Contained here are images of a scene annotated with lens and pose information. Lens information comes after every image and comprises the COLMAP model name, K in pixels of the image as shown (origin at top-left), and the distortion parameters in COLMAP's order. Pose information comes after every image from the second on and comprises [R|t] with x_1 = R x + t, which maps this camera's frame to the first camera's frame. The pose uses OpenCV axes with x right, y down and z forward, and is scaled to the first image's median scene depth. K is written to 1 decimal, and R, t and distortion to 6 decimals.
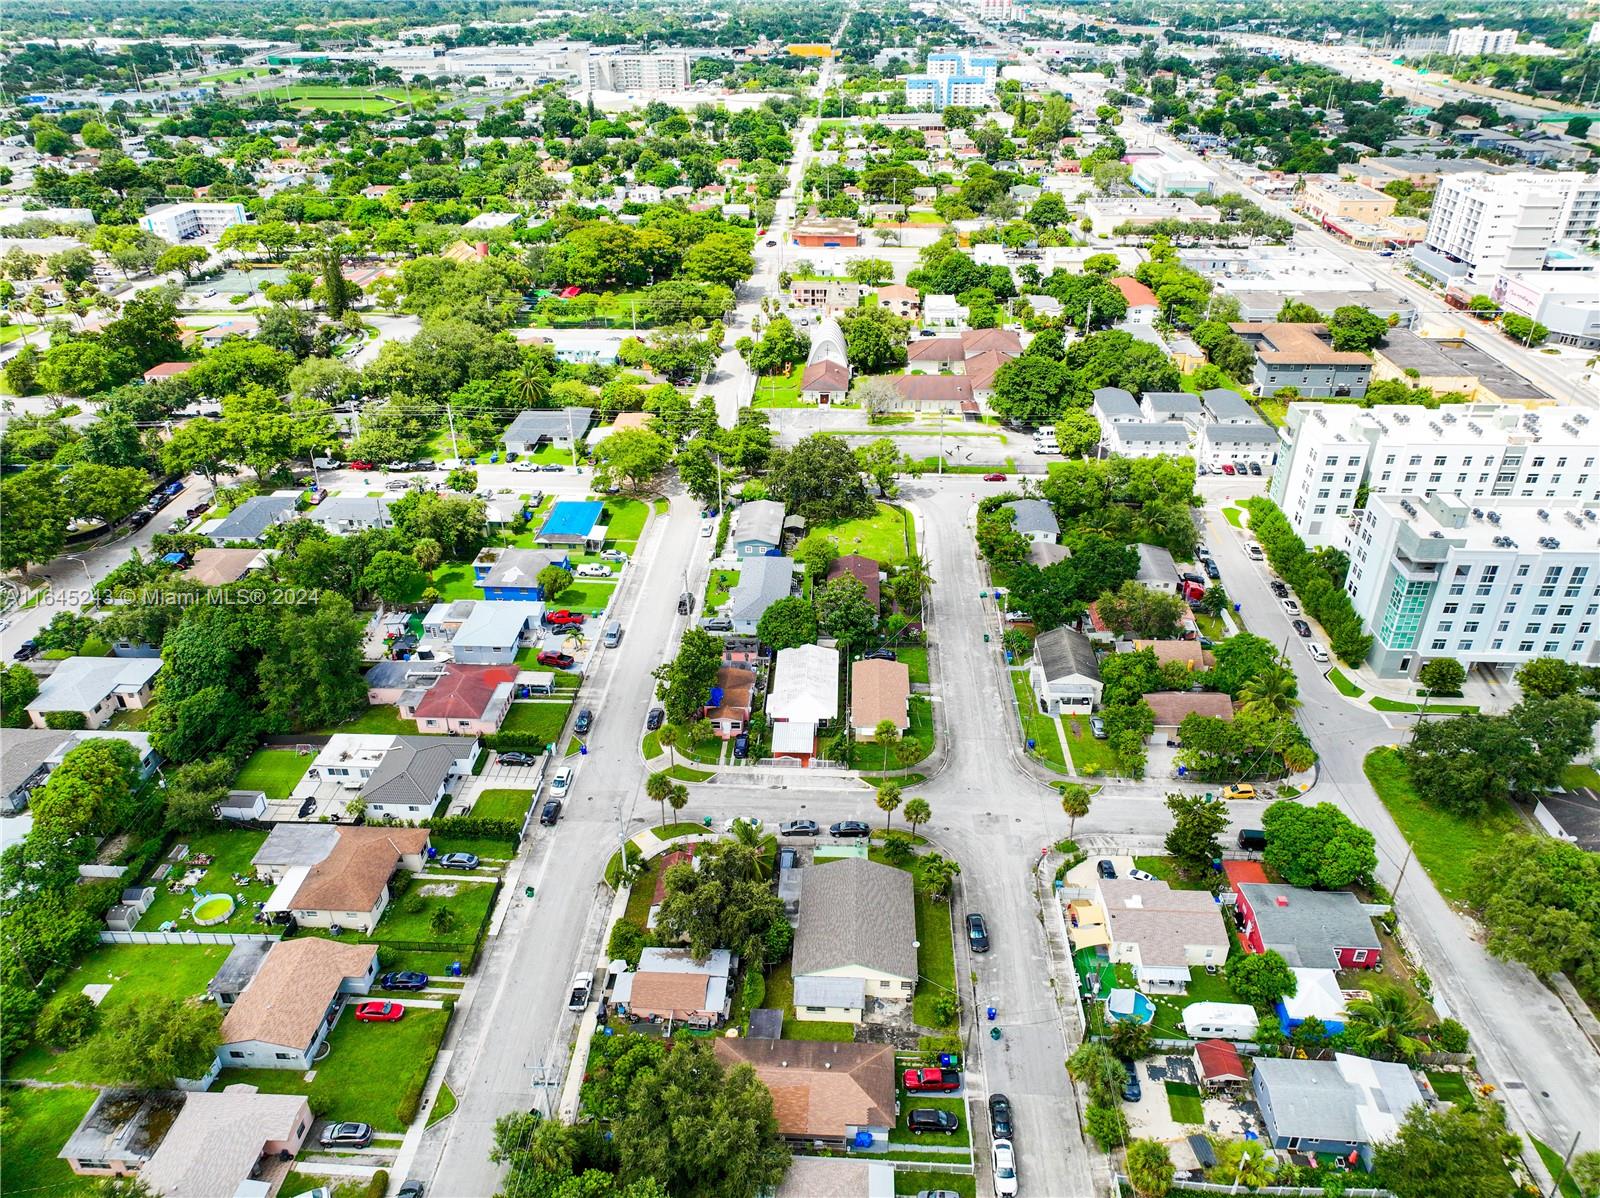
lens RADIAL K [[1121.7, 0, 800.0], [0, 1121.7, 599.0], [0, 0, 1]] dist [-0.009572, 0.028325]
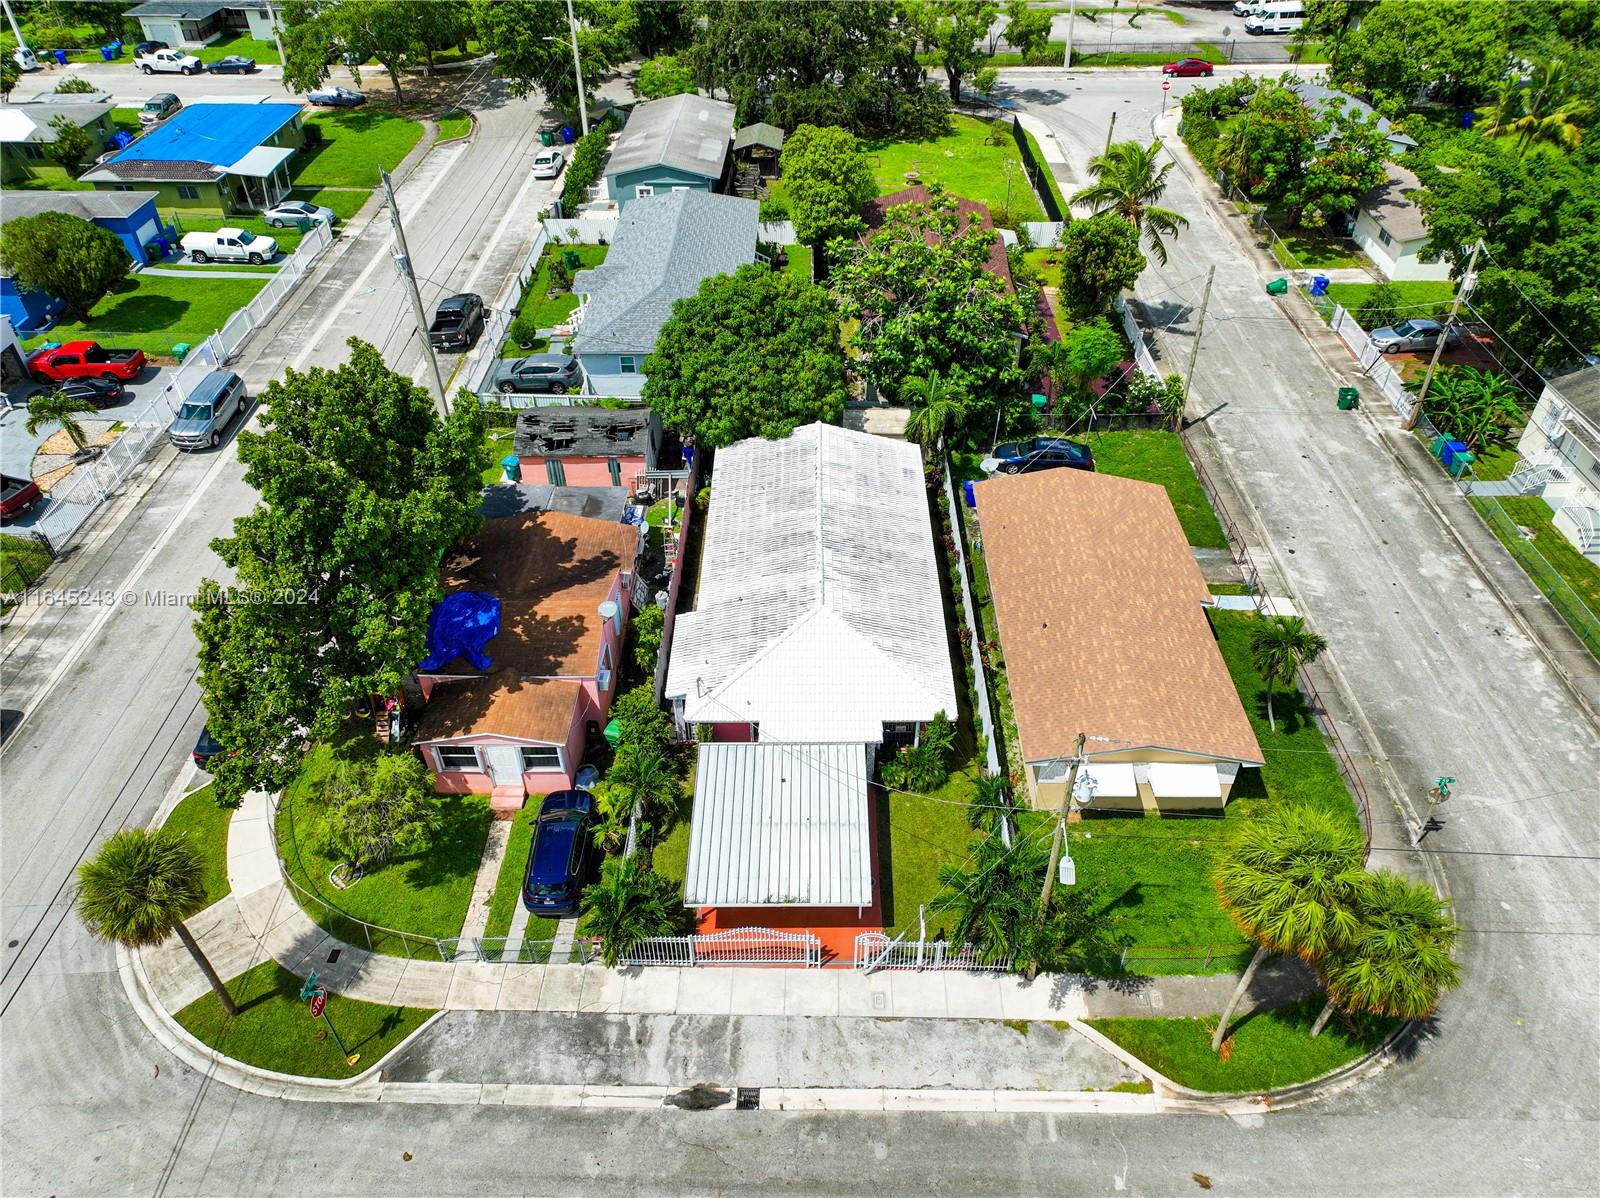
lens RADIAL K [[1121.7, 0, 800.0], [0, 1121.7, 599.0], [0, 0, 1]] dist [-0.009572, 0.028325]
pose [[0.999344, -0.024630, 0.026535, -0.005736], [0.019749, 0.985136, 0.170637, 0.032461], [-0.030343, -0.170001, 0.984977, 0.643300]]
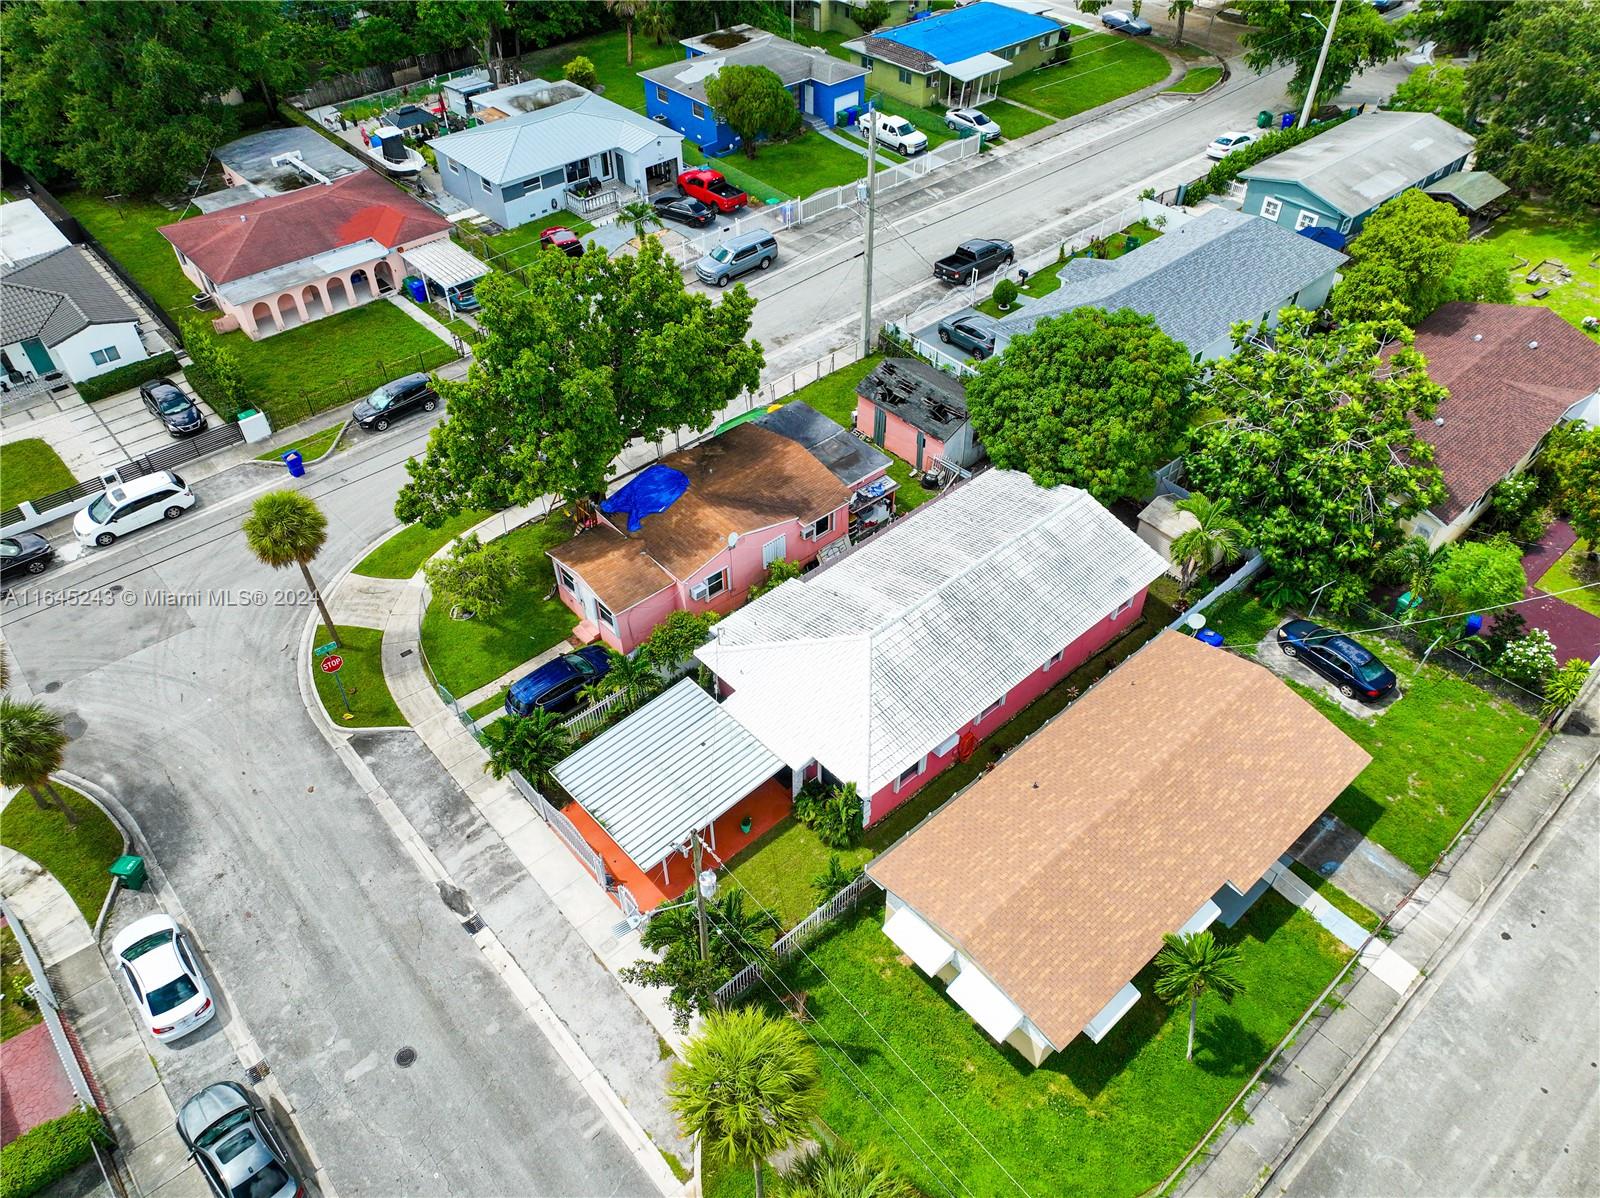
lens RADIAL K [[1121.7, 0, 800.0], [0, 1121.7, 599.0], [0, 0, 1]] dist [-0.009572, 0.028325]
pose [[0.701438, 0.489816, -0.517750, 0.105297], [-0.351446, 0.869677, 0.346623, -0.007384], [0.620057, -0.061174, 0.782168, 0.676948]]
